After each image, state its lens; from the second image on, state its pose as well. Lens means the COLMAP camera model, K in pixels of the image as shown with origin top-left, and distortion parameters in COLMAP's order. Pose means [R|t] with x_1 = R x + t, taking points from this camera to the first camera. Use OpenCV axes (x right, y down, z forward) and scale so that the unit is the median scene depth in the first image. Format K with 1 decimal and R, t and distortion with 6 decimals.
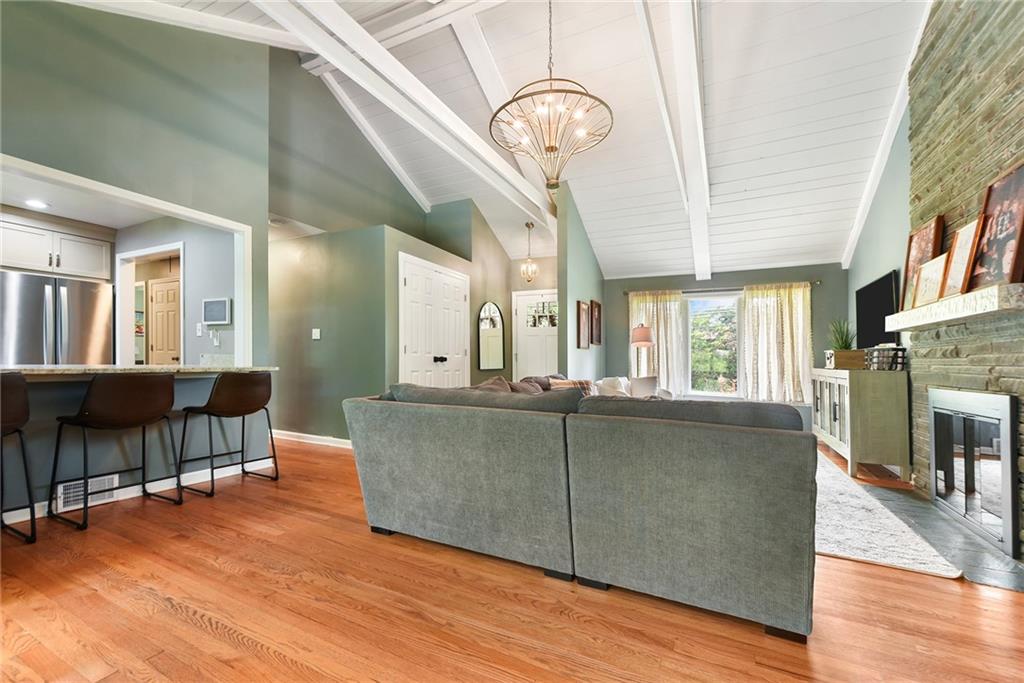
lens RADIAL K [[407.1, 0, 504.6], [0, 407.1, 330.2], [0, 0, 1]] dist [0.004208, -0.001073]
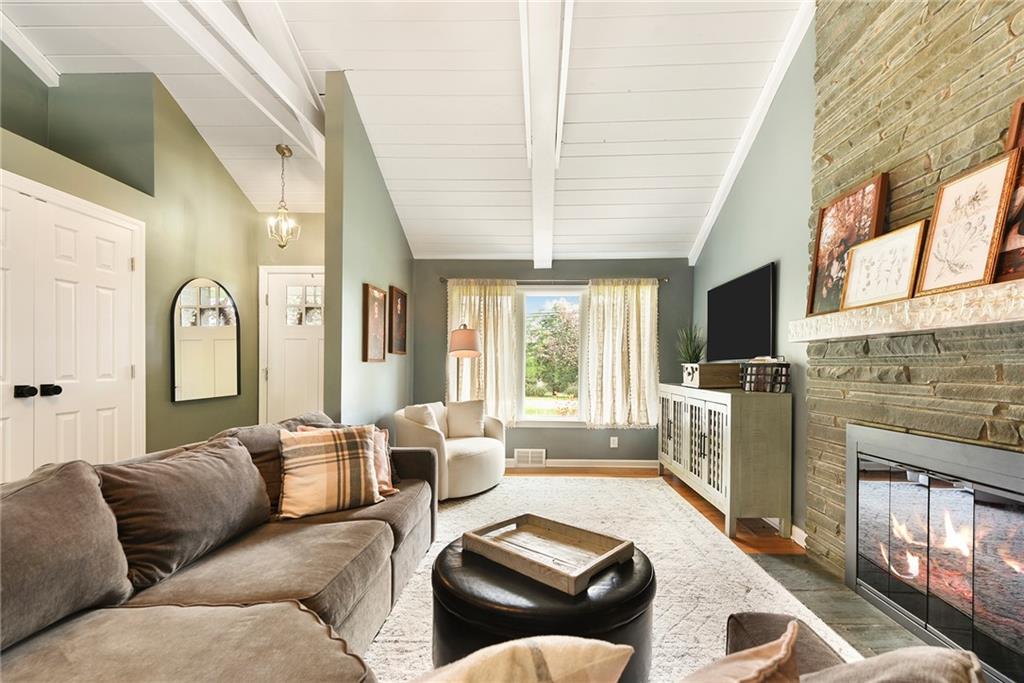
lens RADIAL K [[441.9, 0, 518.1], [0, 441.9, 355.7], [0, 0, 1]] dist [0.000989, -0.001288]
pose [[0.902883, -0.004351, 0.429864, 0.105321], [-0.018747, 0.998599, 0.049483, -0.001540], [-0.429477, -0.052736, 0.901537, 0.305712]]
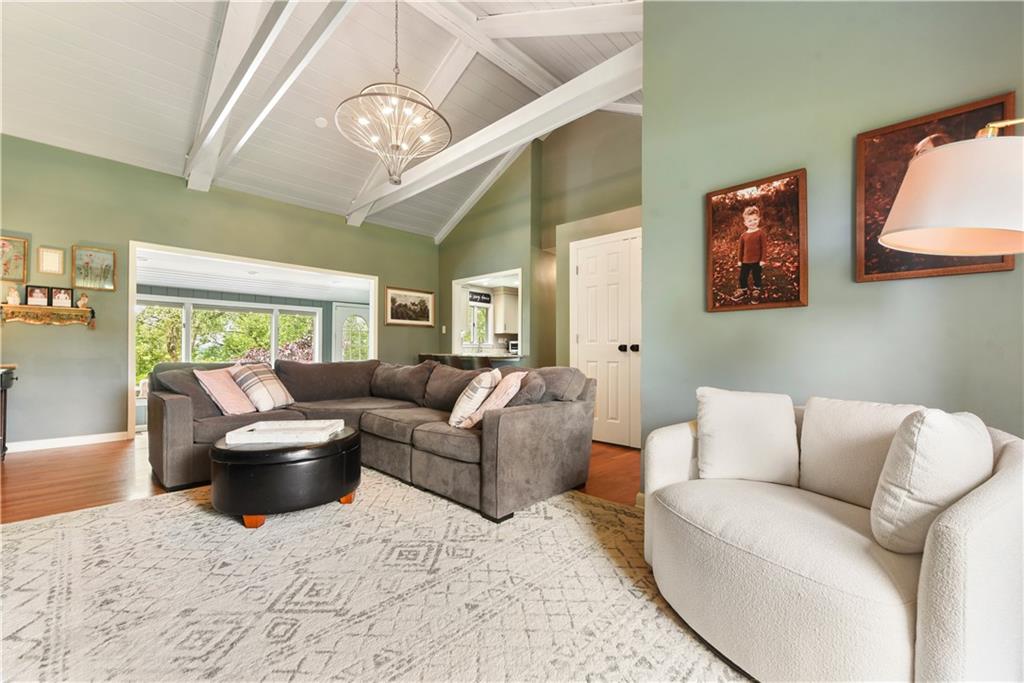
lens RADIAL K [[407.1, 0, 503.0], [0, 407.1, 336.0], [0, 0, 1]] dist [0.004208, -0.001073]
pose [[-0.273044, -0.054821, -0.960438, 0.626900], [0.062002, 0.995296, -0.074438, 0.086174], [0.960001, -0.079874, -0.268361, 0.916686]]
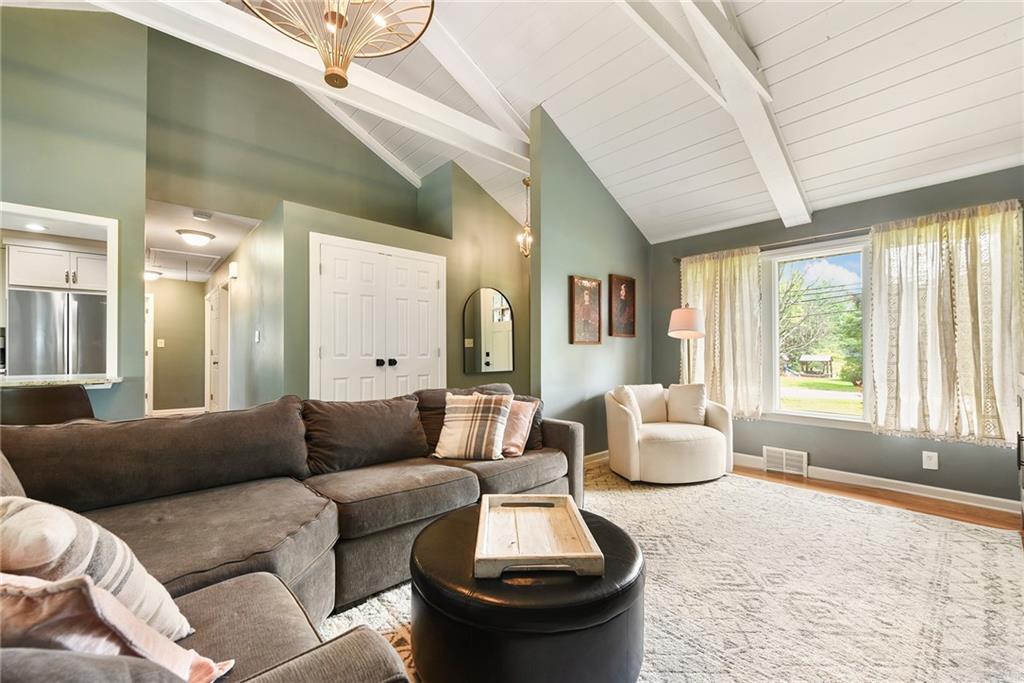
lens RADIAL K [[407.1, 0, 519.6], [0, 407.1, 331.5], [0, 0, 1]] dist [0.004208, -0.001073]
pose [[0.937389, -0.036167, -0.346401, 0.343383], [0.042395, 0.999047, 0.010417, 0.012565], [0.345694, -0.024451, 0.938029, 0.316739]]
